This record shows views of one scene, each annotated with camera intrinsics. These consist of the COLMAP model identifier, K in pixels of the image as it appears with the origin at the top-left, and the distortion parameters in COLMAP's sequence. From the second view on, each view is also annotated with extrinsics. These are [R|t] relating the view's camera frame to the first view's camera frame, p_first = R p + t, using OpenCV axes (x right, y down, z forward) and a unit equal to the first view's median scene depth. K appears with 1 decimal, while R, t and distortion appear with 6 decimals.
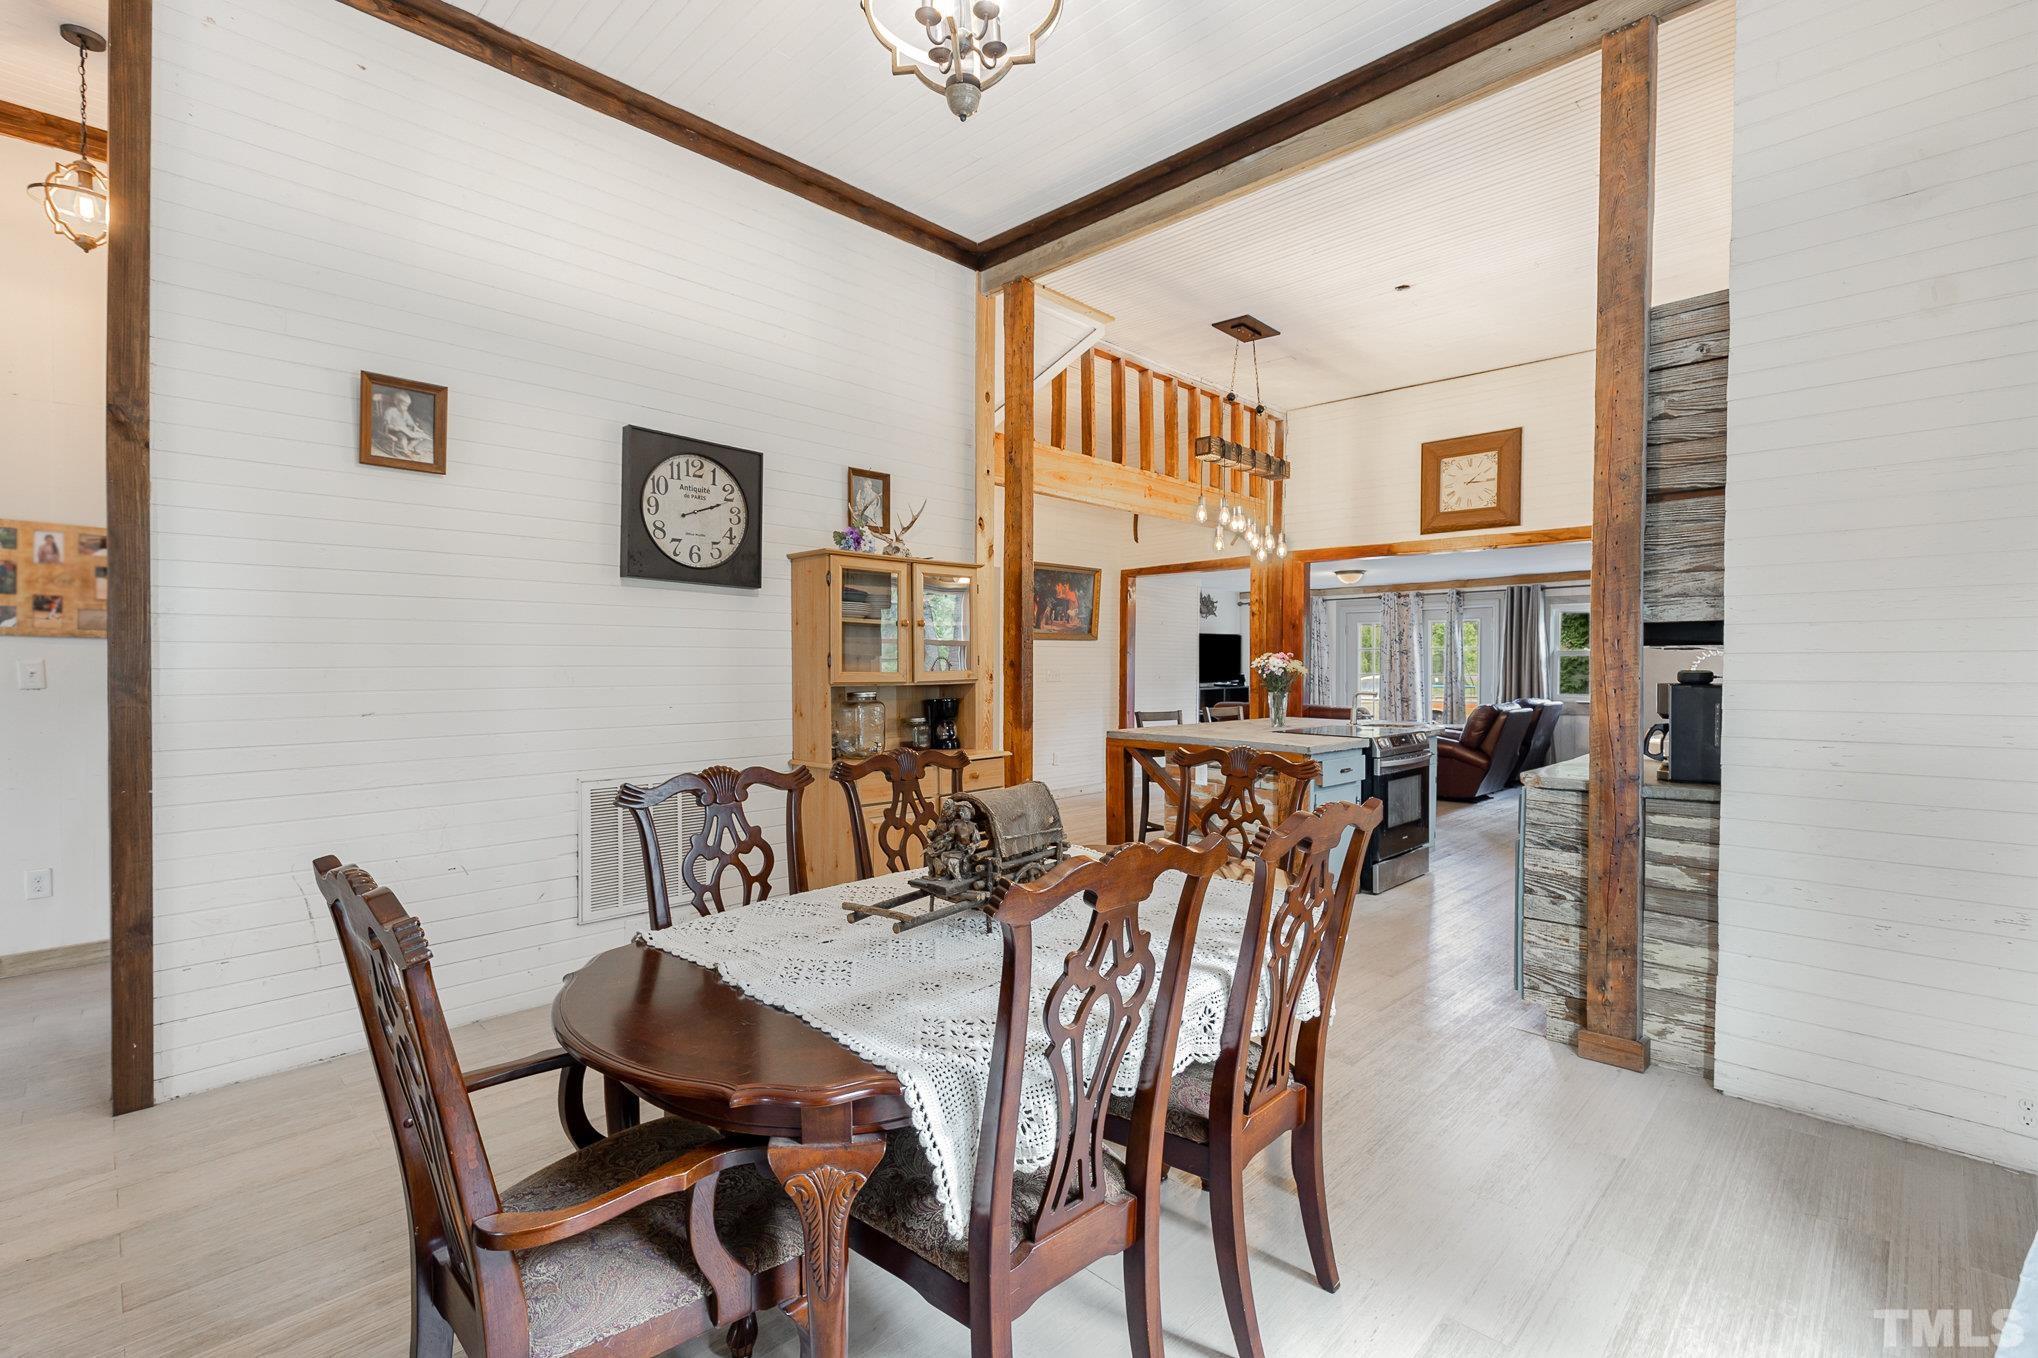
lens RADIAL K [[909.8, 0, 1019.0], [0, 909.8, 679.0], [0, 0, 1]] dist [0.000156, -0.000061]
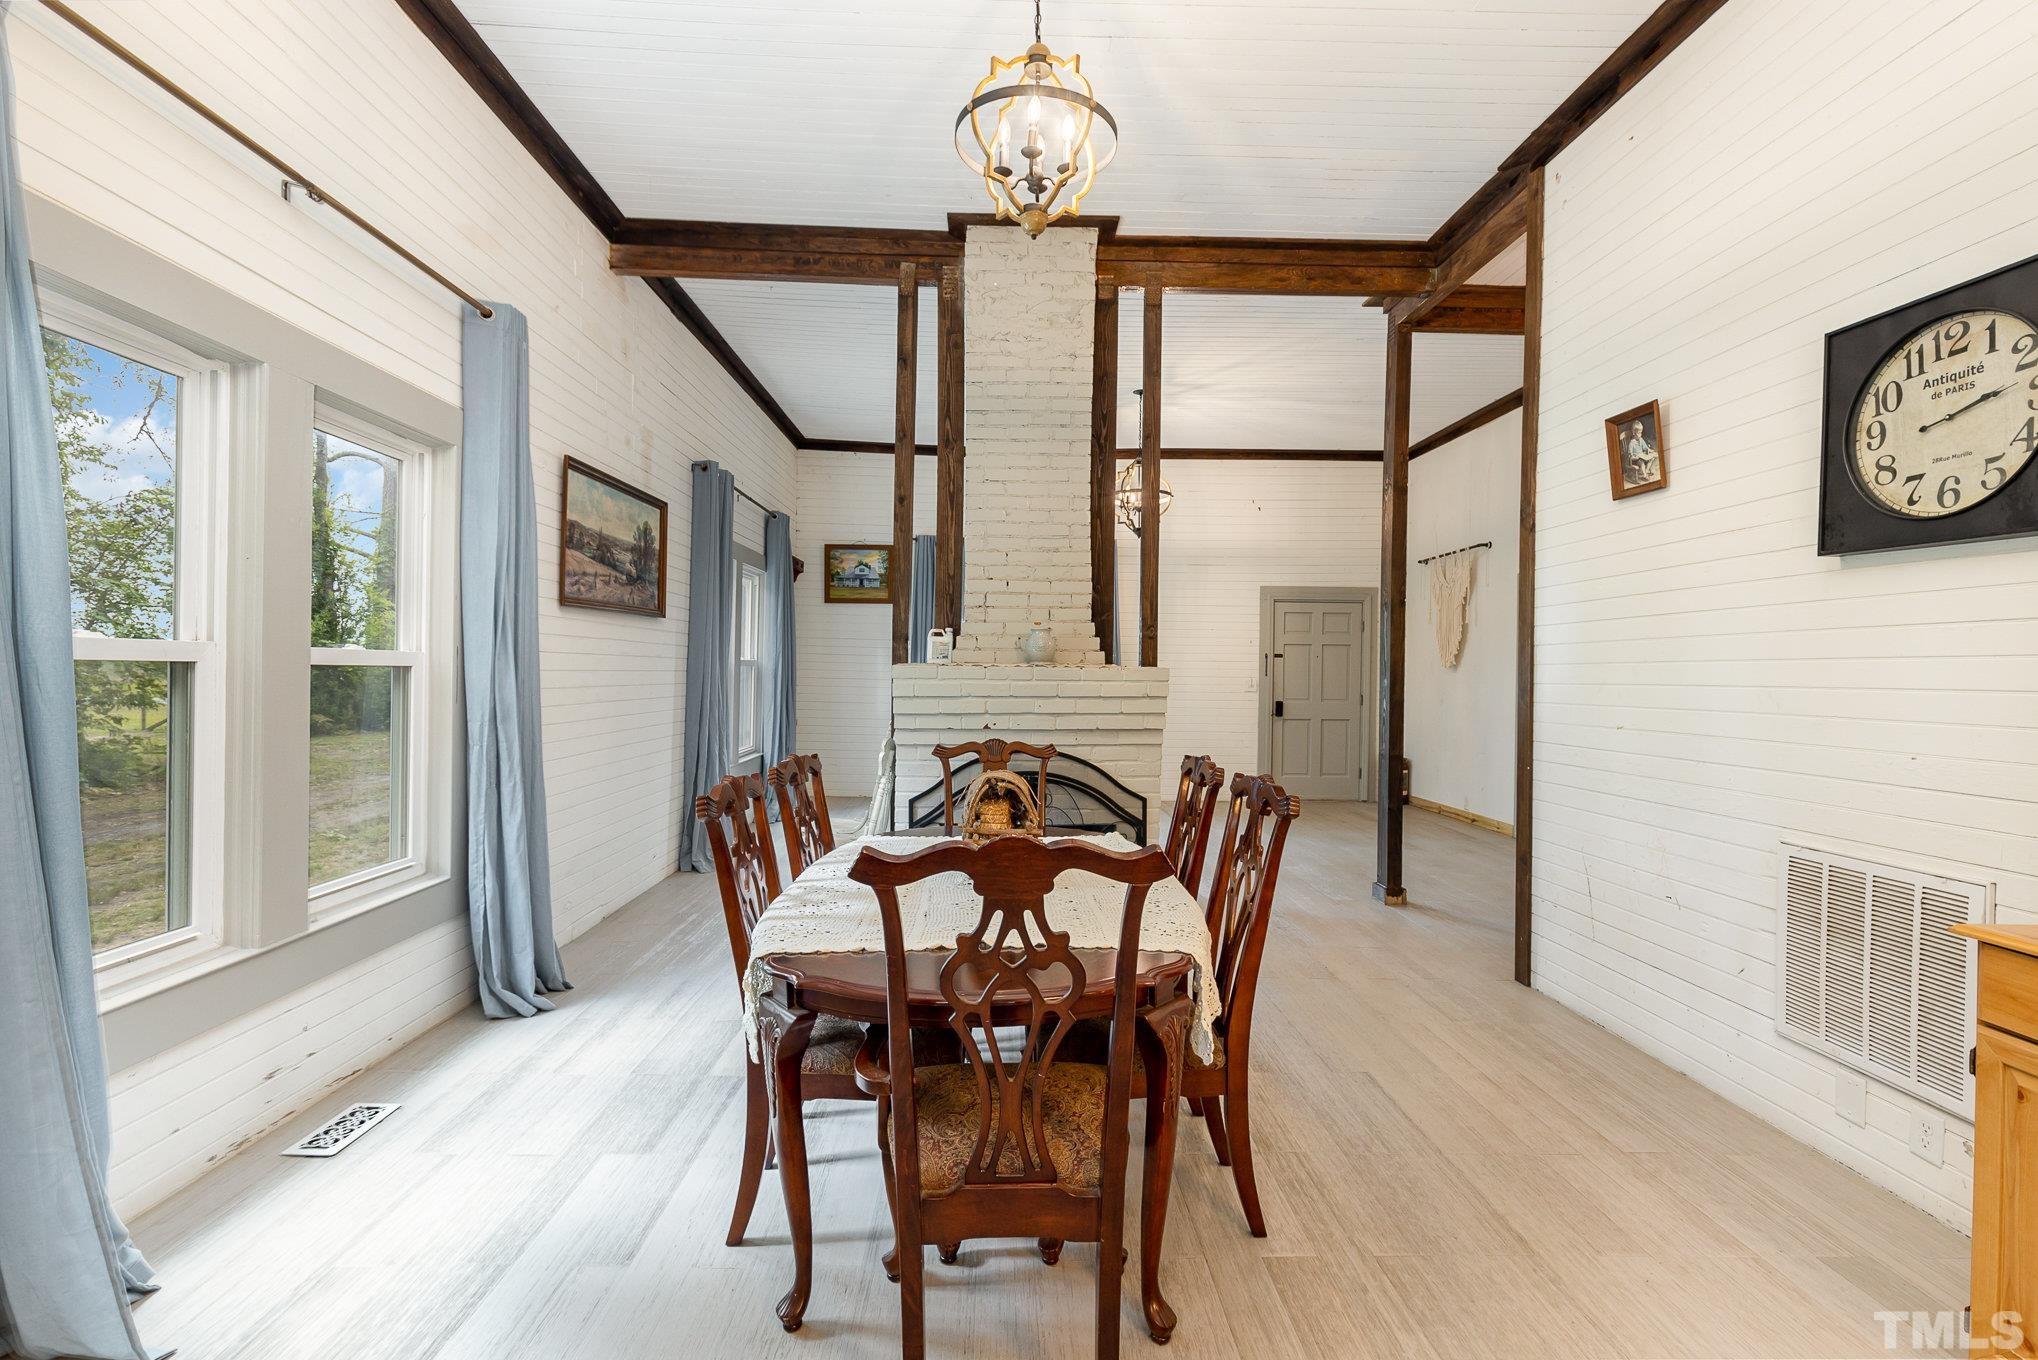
lens RADIAL K [[909.8, 0, 1019.0], [0, 909.8, 680.0], [0, 0, 1]] dist [0.000156, -0.000061]
pose [[-0.690398, 0.000104, -0.723430, 0.508012], [-0.018369, 0.999675, 0.017674, -0.022098], [0.723197, 0.025491, -0.690171, 1.092804]]
